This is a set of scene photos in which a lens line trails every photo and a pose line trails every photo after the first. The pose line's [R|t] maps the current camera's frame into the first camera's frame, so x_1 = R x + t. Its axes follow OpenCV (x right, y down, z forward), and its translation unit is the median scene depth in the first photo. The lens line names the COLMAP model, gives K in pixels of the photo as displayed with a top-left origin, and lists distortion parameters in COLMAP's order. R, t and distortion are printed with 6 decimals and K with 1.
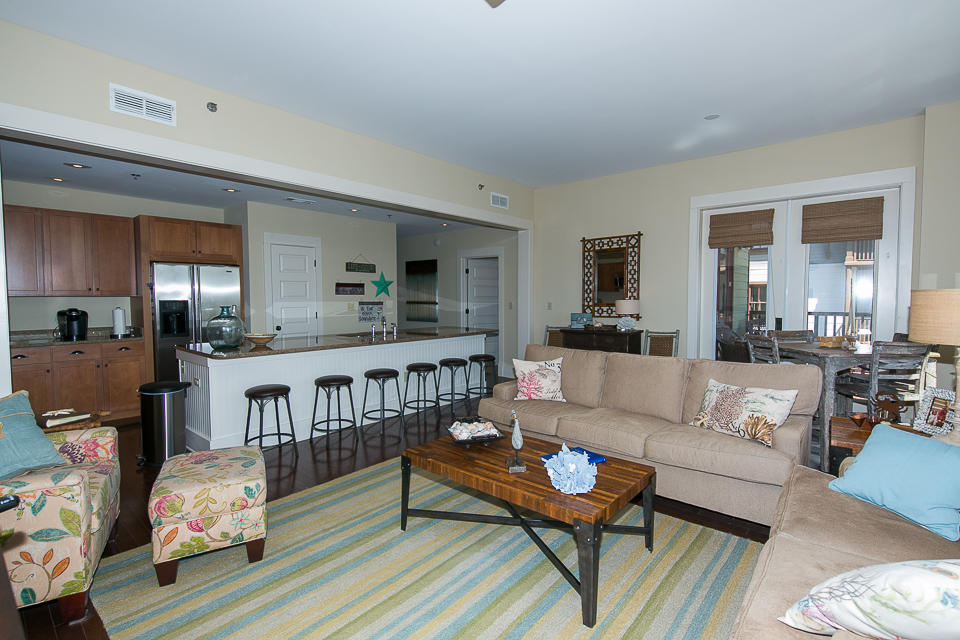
lens RADIAL K [[447.8, 0, 479.7], [0, 447.8, 318.9], [0, 0, 1]] dist [0.019728, -0.000940]
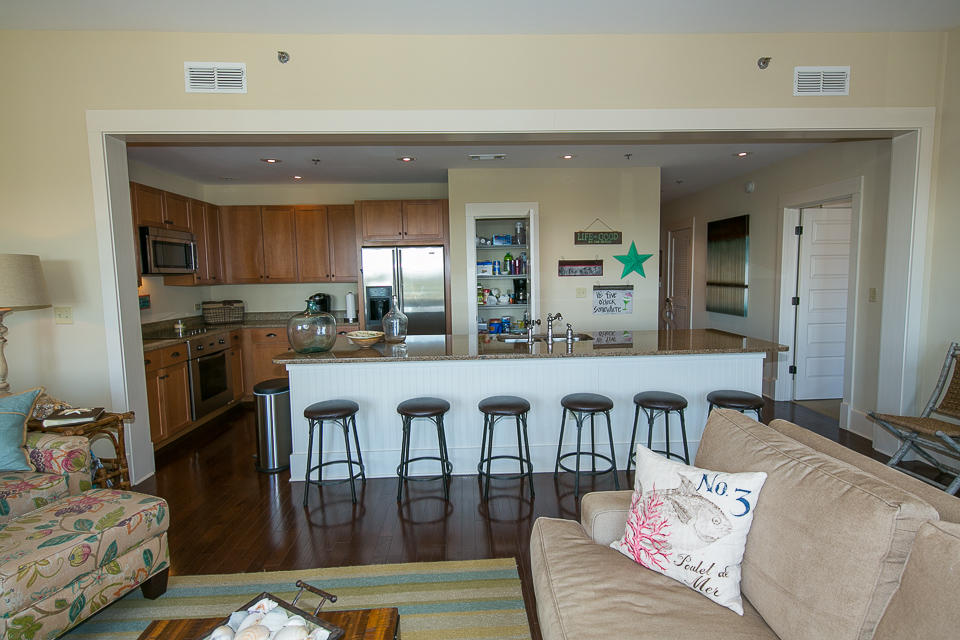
lens RADIAL K [[483.4, 0, 484.3], [0, 483.4, 318.2], [0, 0, 1]] dist [0.009295, -0.000493]
pose [[0.696087, 0.056503, -0.715730, 0.171211], [-0.019307, 0.998011, 0.060010, -0.030005], [0.717698, -0.027953, 0.695794, 0.342264]]
